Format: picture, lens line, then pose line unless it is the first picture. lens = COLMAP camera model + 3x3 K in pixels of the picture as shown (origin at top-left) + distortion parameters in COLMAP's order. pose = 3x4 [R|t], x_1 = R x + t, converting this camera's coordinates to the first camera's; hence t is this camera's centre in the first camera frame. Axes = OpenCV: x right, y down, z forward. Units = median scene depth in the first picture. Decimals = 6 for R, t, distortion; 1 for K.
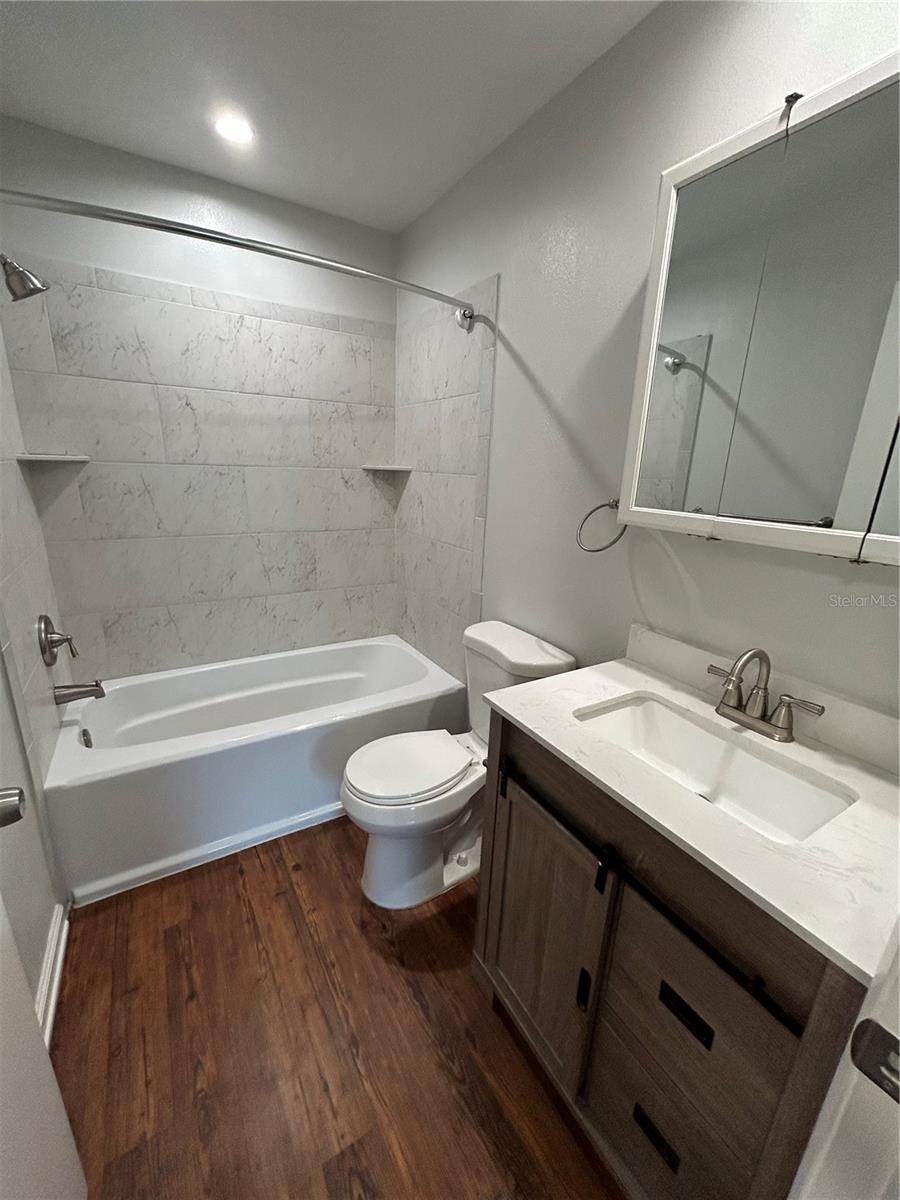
lens RADIAL K [[479.0, 0, 450.0], [0, 479.0, 600.0], [0, 0, 1]] dist [-0.000214, 0.000429]
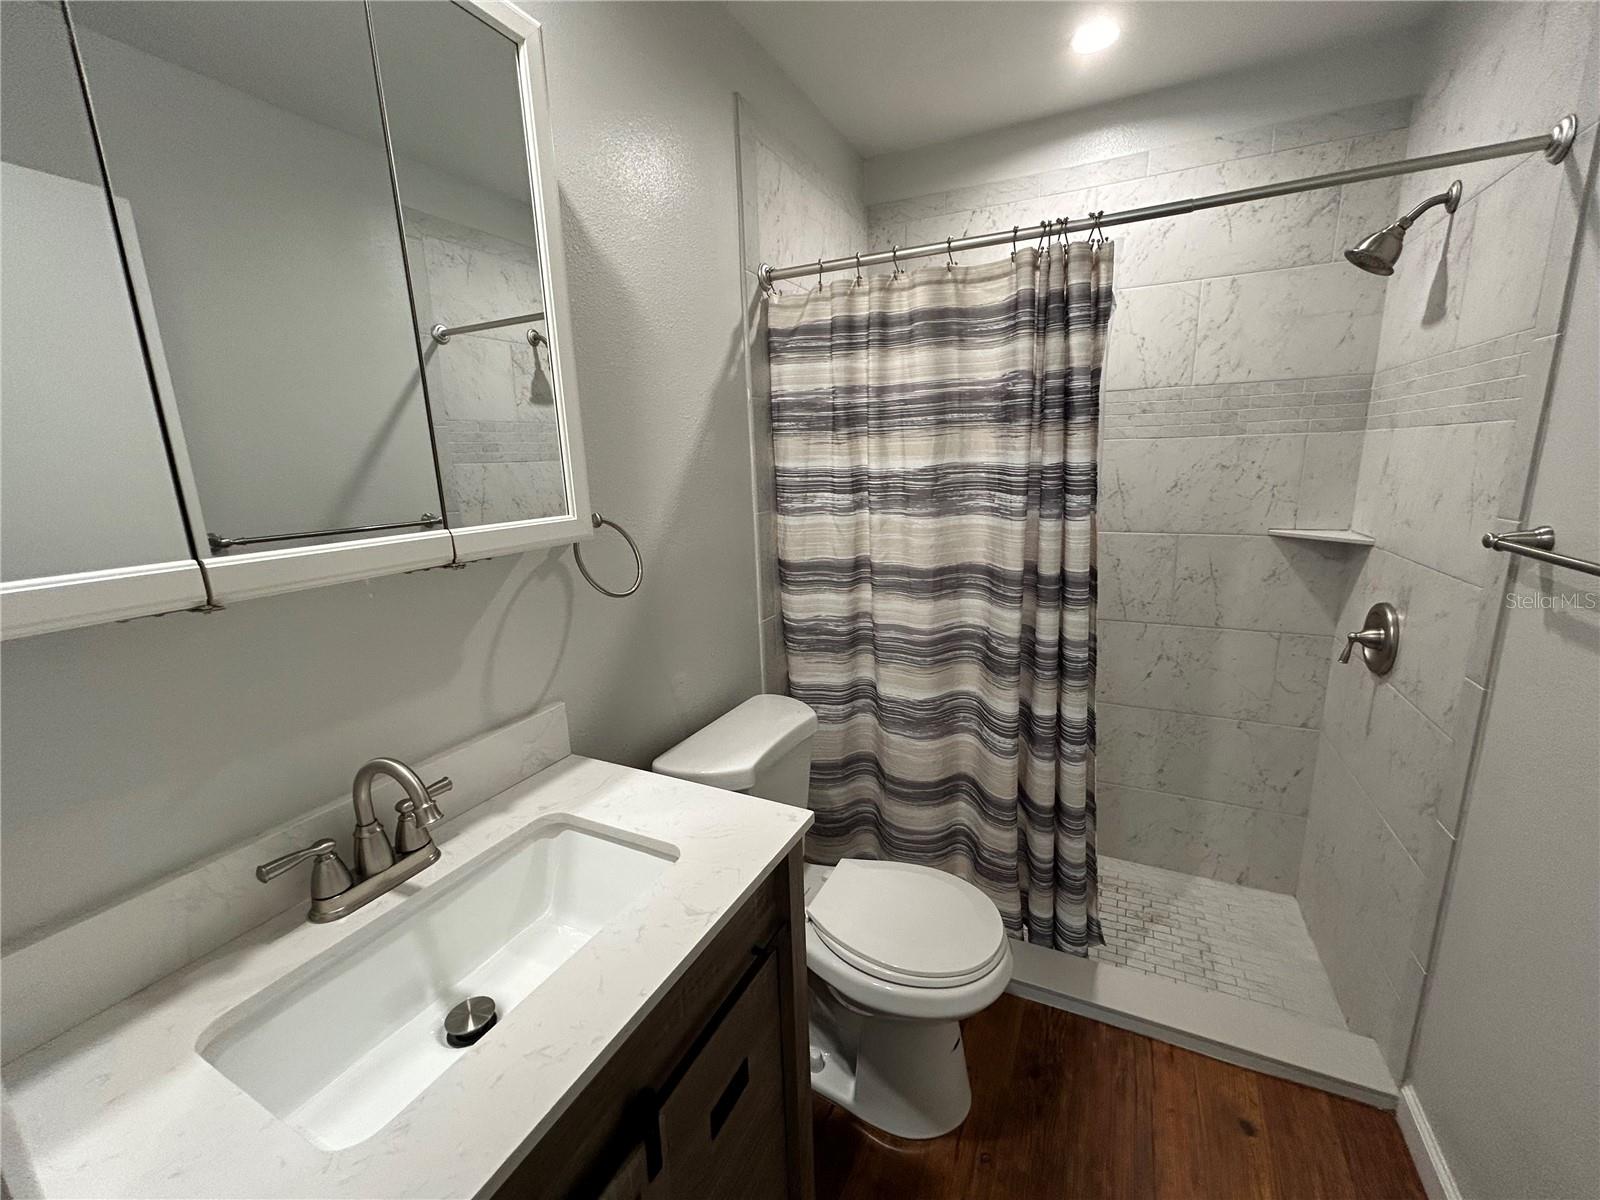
lens RADIAL K [[638.6, 0, 800.0], [0, 638.6, 600.0], [0, 0, 1]] dist [-0.000214, 0.000429]
pose [[-0.530810, -0.193594, 0.825083, -0.218304], [0.250639, 0.894150, 0.371046, -0.210990], [-0.809581, 0.403753, -0.426102, 0.787890]]
